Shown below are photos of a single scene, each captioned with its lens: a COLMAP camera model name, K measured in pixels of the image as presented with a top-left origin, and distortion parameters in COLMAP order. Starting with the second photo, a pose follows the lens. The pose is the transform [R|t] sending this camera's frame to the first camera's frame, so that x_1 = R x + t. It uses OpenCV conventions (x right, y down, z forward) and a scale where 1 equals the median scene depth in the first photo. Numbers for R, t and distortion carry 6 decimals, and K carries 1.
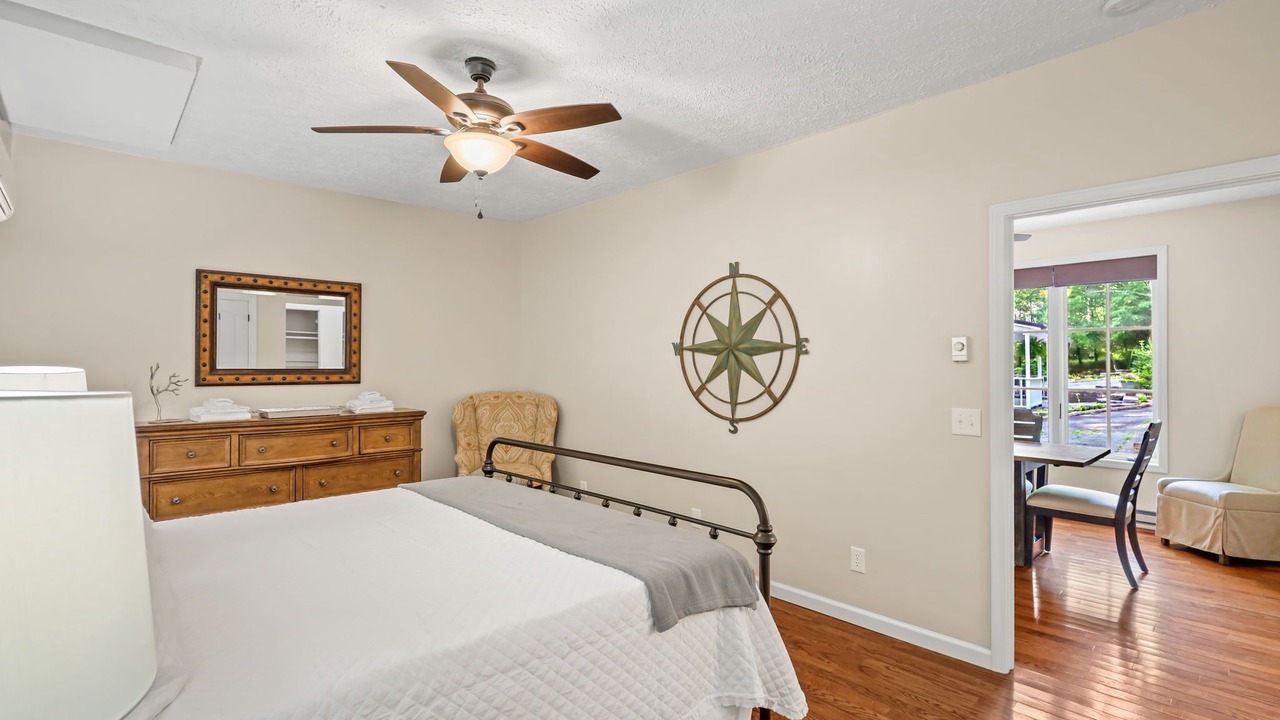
lens RADIAL K [[601.8, 0, 646.3], [0, 601.8, 358.1], [0, 0, 1]] dist [0.006221, 0.001116]
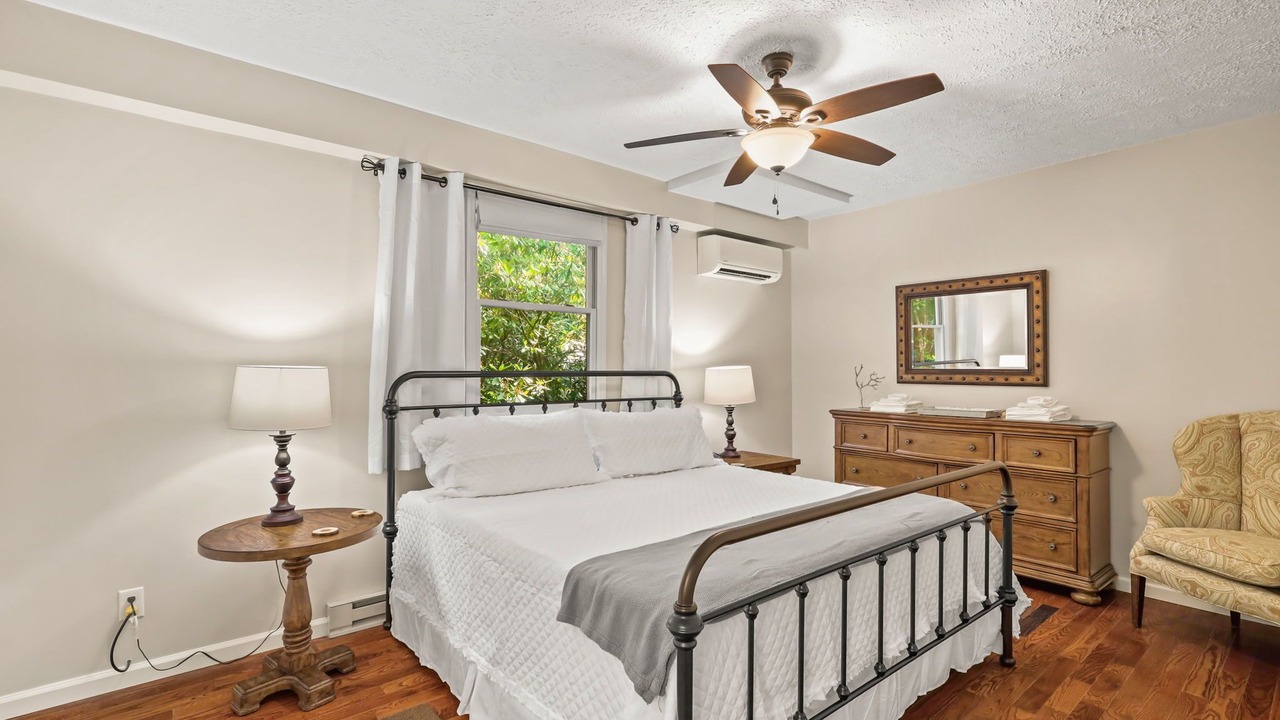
lens RADIAL K [[601.8, 0, 640.8], [0, 601.8, 359.9], [0, 0, 1]] dist [0.006221, 0.001116]
pose [[-0.079946, -0.013126, -0.996713, 0.464989], [0.011907, 0.999829, -0.014123, 0.010411], [0.996728, -0.012997, -0.079776, 0.546162]]
